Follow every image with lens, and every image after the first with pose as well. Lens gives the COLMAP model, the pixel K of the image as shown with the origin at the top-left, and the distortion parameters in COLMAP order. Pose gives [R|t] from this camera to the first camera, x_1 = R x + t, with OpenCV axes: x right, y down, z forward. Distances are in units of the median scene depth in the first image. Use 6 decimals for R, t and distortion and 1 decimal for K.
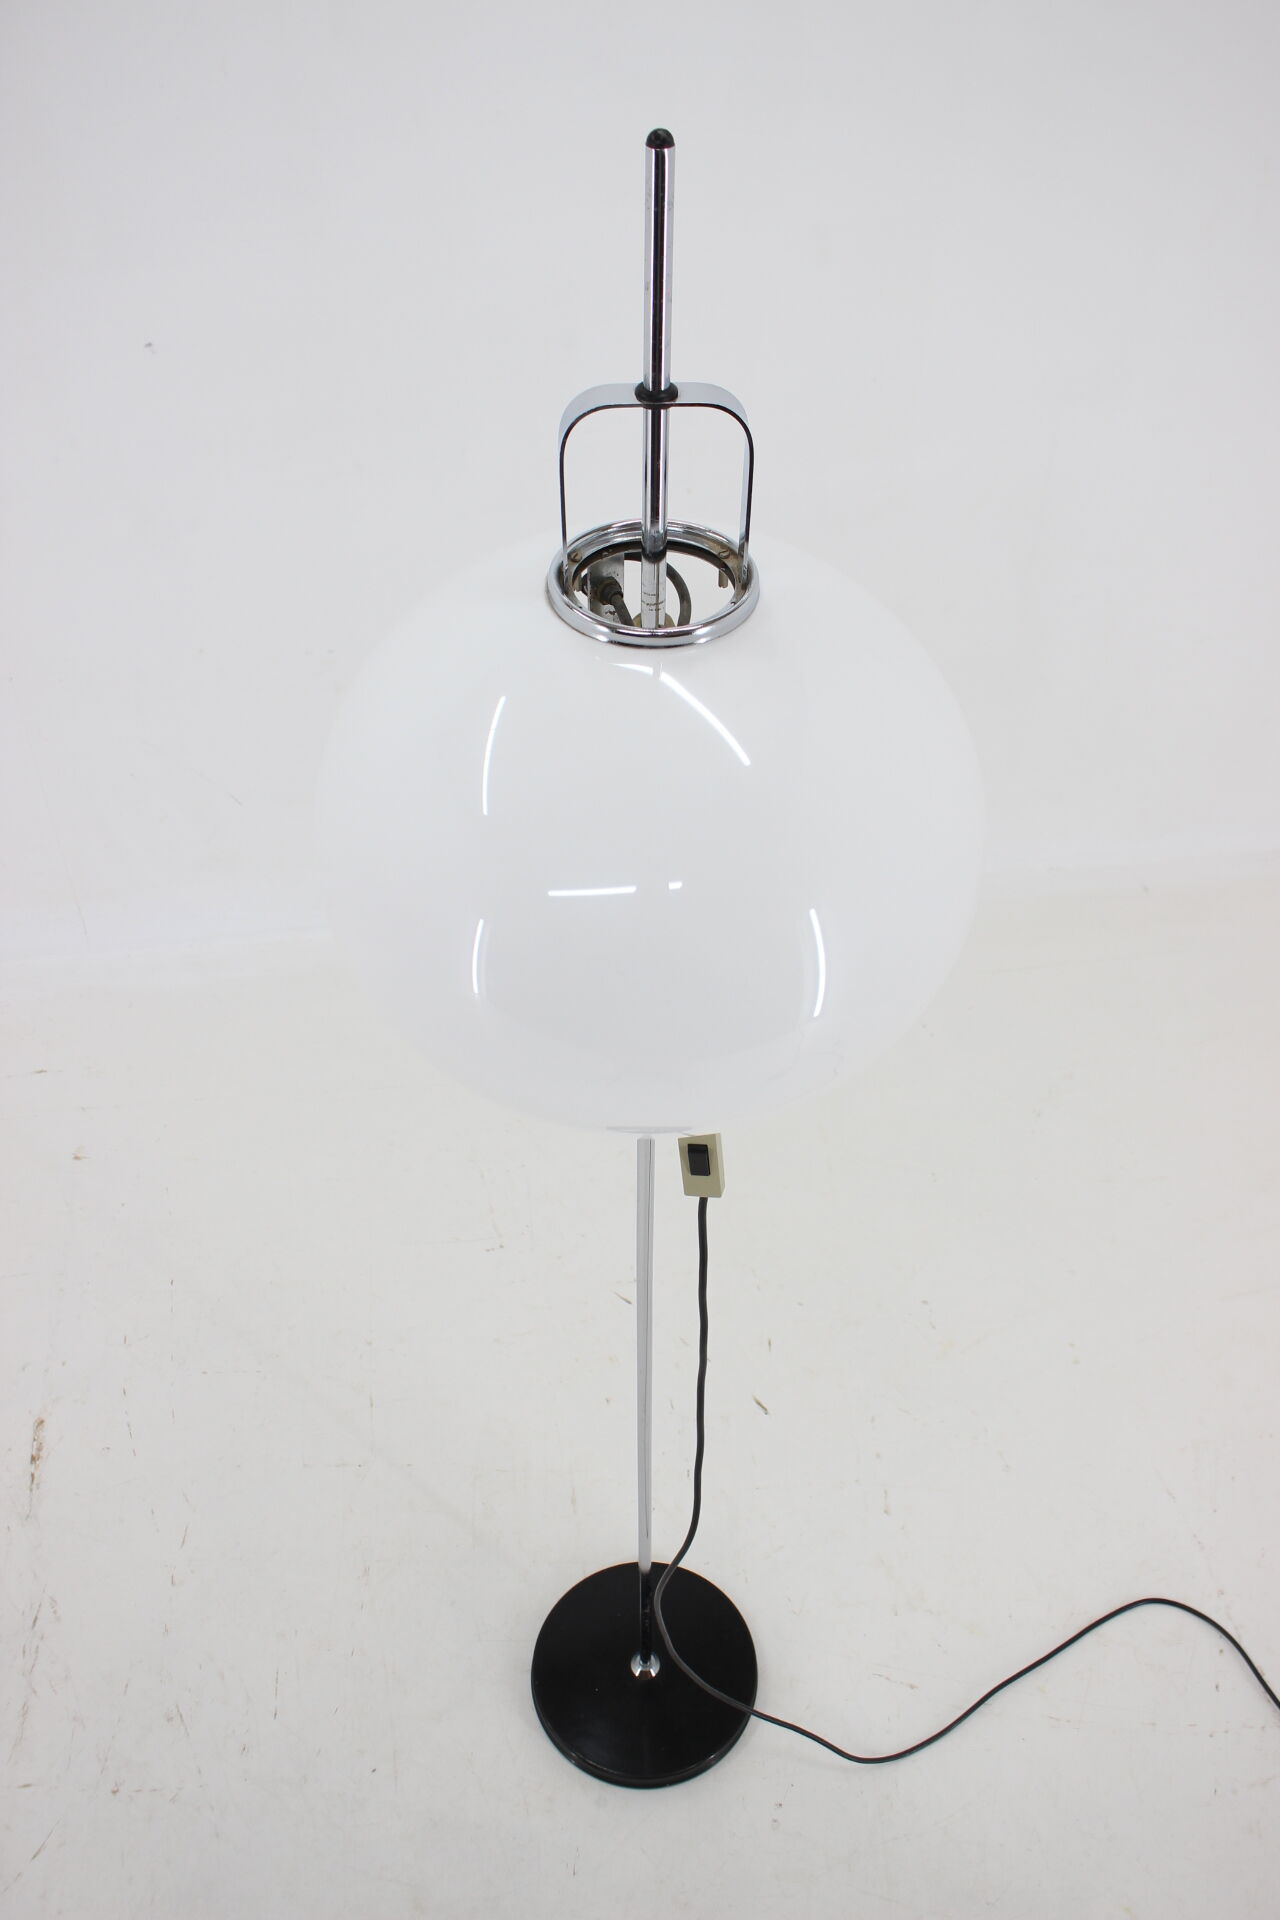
lens RADIAL K [[1670.9, 0, 658.6], [0, 1670.9, 967.5], [0, 0, 1]] dist [-0.132489, 0.075243]
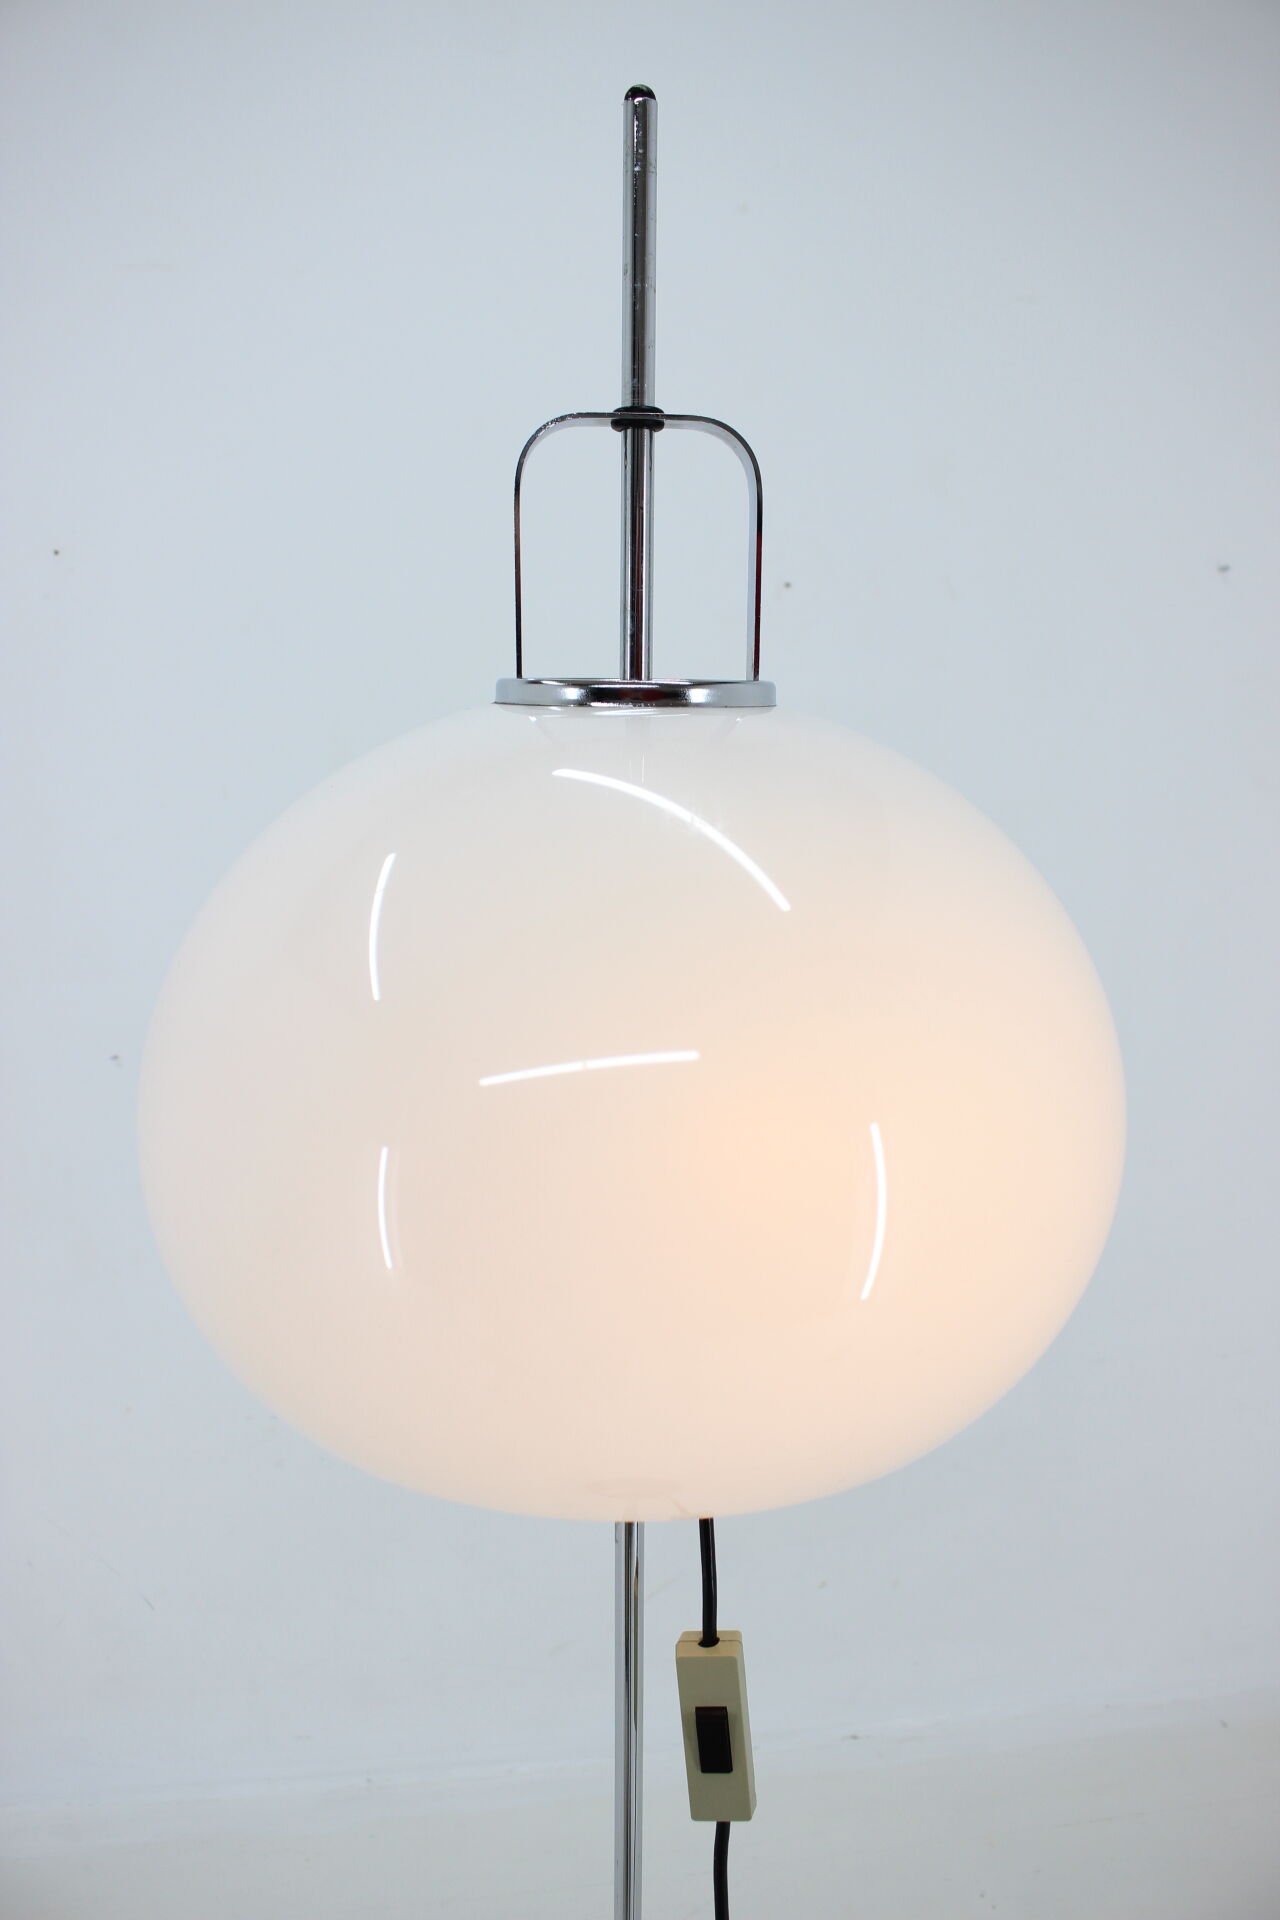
lens RADIAL K [[1597.1, 0, 647.6], [0, 1597.1, 965.4], [0, 0, 1]] dist [-0.148720, 0.106588]
pose [[0.999938, -0.007532, 0.008260, -0.002070], [0.010932, 0.813089, -0.582037, 0.138145], [-0.002332, 0.582091, 0.813120, 0.224107]]
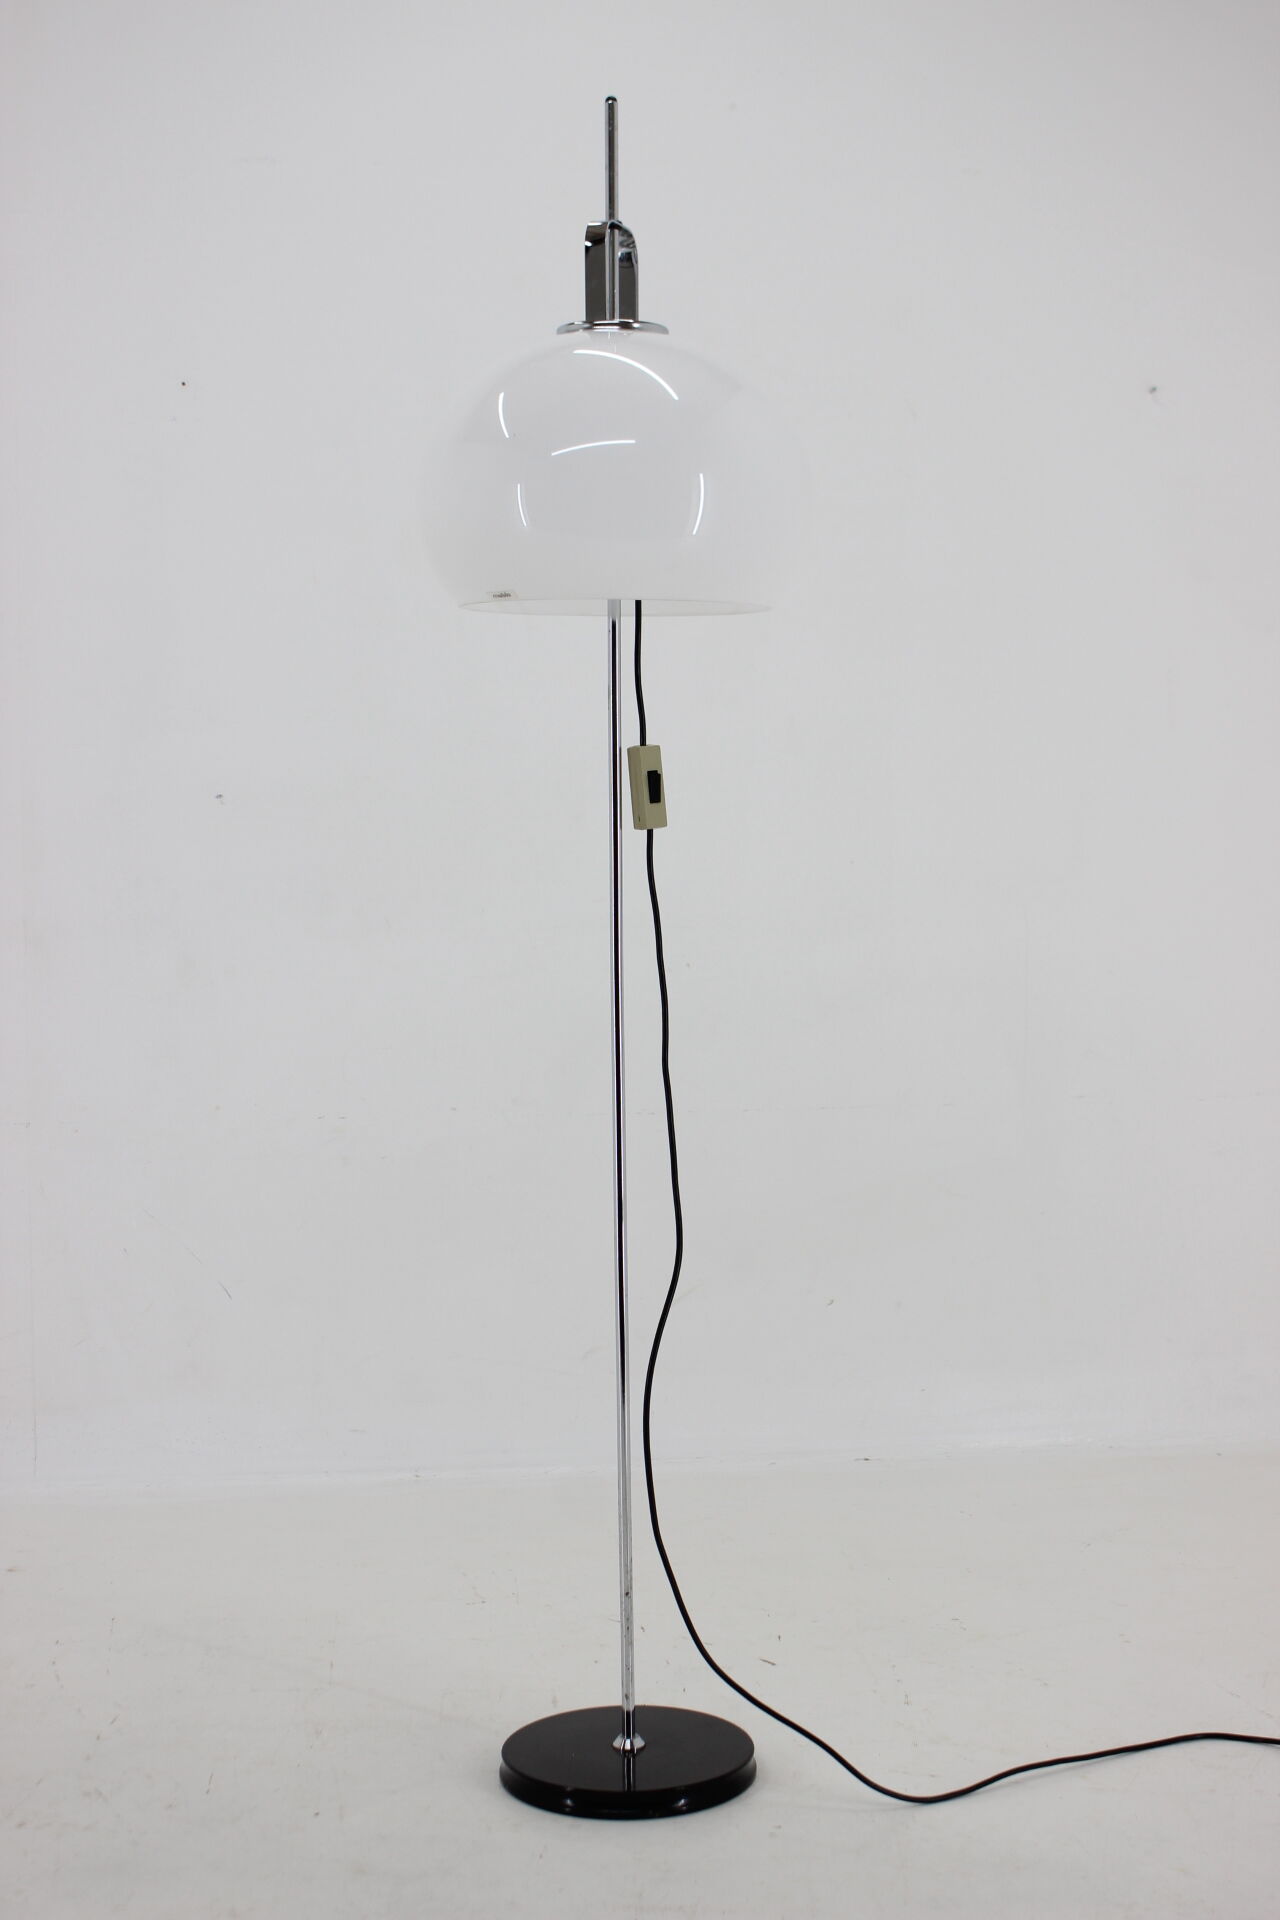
lens RADIAL K [[2617.3, 0, 650.1], [0, 2617.3, 957.8], [0, 0, 1]] dist [-0.067814, 0.000000]
pose [[0.999481, -0.018455, -0.026407, 0.049677], [-0.004078, 0.740585, -0.671950, 1.082094], [0.031958, 0.671709, 0.740125, -0.343029]]
